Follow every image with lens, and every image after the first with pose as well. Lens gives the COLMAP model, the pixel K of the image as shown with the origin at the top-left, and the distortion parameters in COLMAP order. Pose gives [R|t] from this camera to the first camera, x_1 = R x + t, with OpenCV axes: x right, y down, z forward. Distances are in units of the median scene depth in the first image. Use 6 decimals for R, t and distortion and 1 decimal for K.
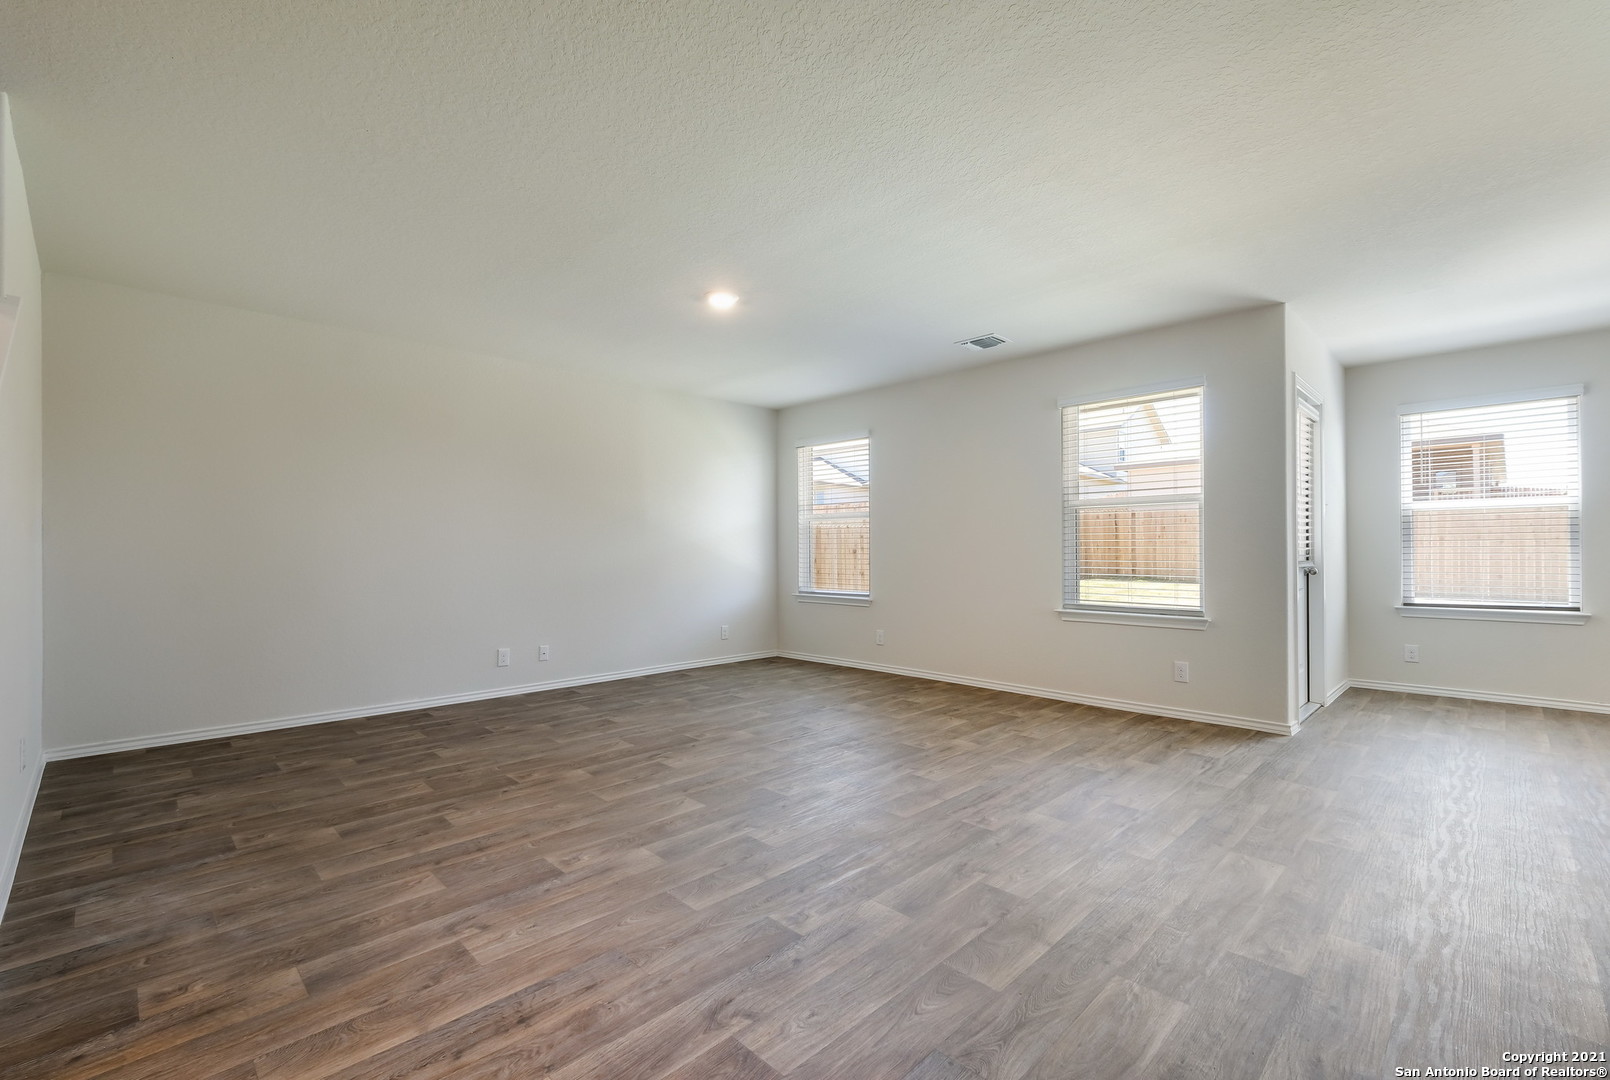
lens RADIAL K [[712.0, 0, 802.8], [0, 712.0, 549.7], [0, 0, 1]] dist [-0.001025, -0.000317]
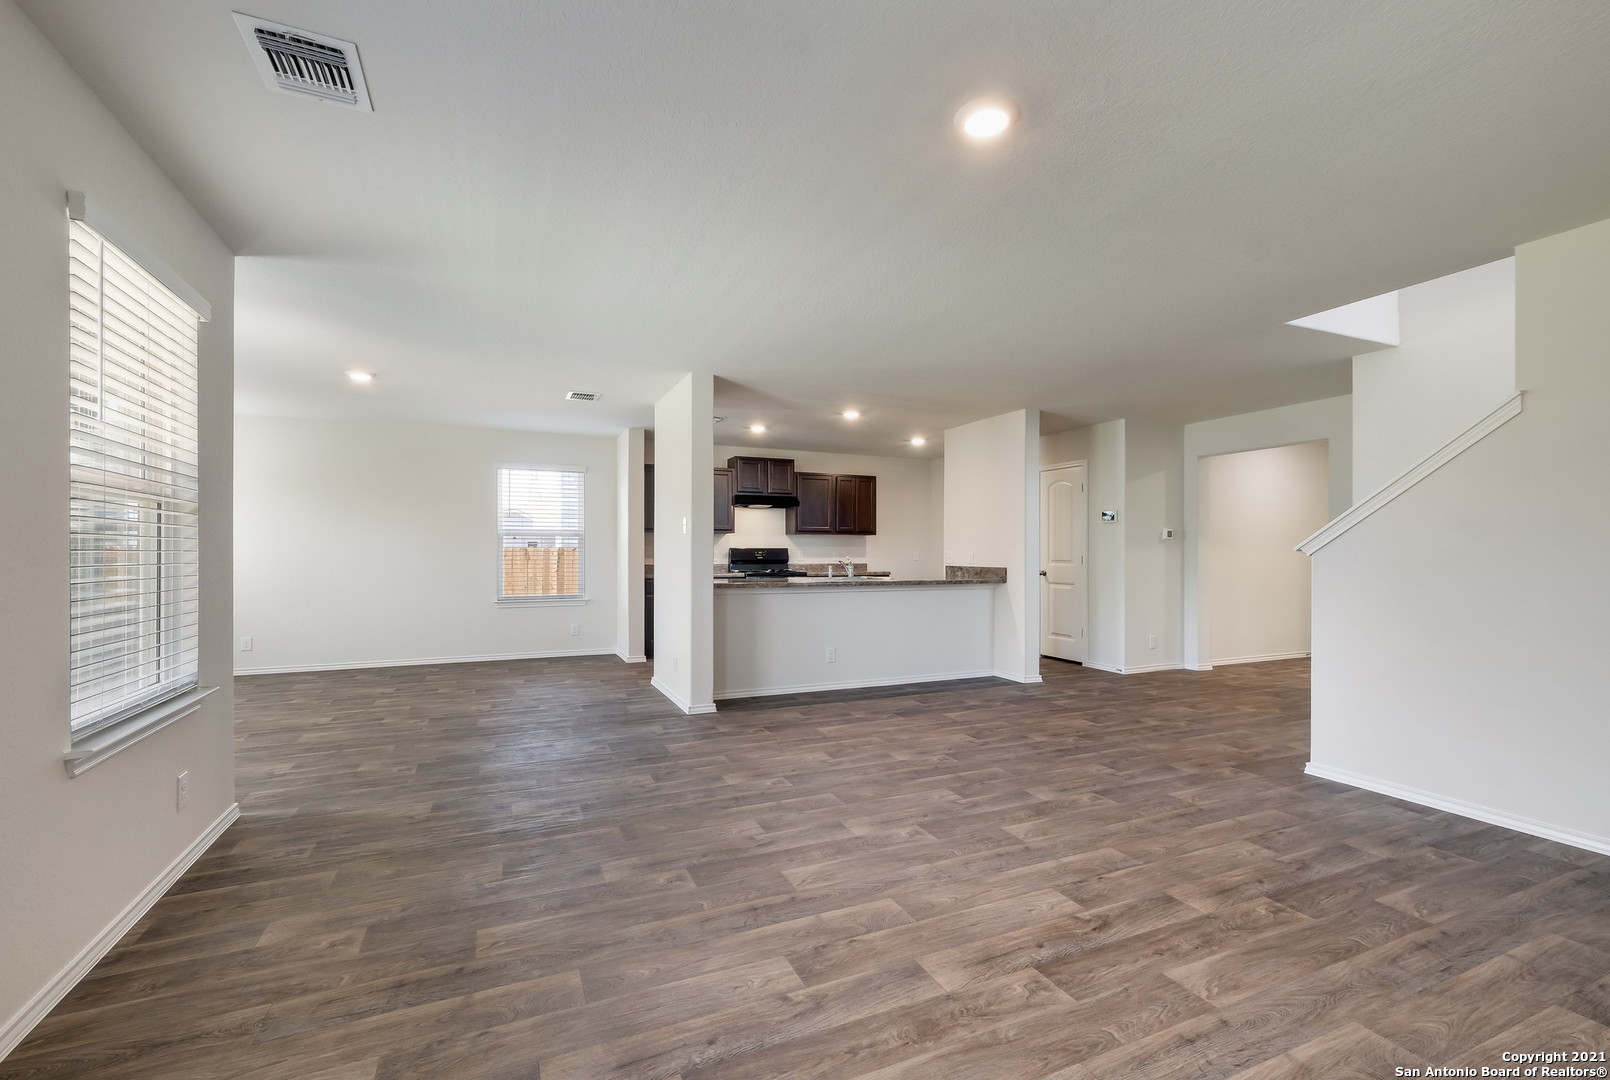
lens RADIAL K [[840.3, 0, 805.0], [0, 840.3, 540.0], [0, 0, 1]] dist [-0.000952, -0.001297]
pose [[-0.950591, 0.003486, 0.310427, -0.243422], [-0.001126, 0.999892, -0.014676, -0.032000], [-0.310444, -0.014301, -0.950484, 2.224050]]
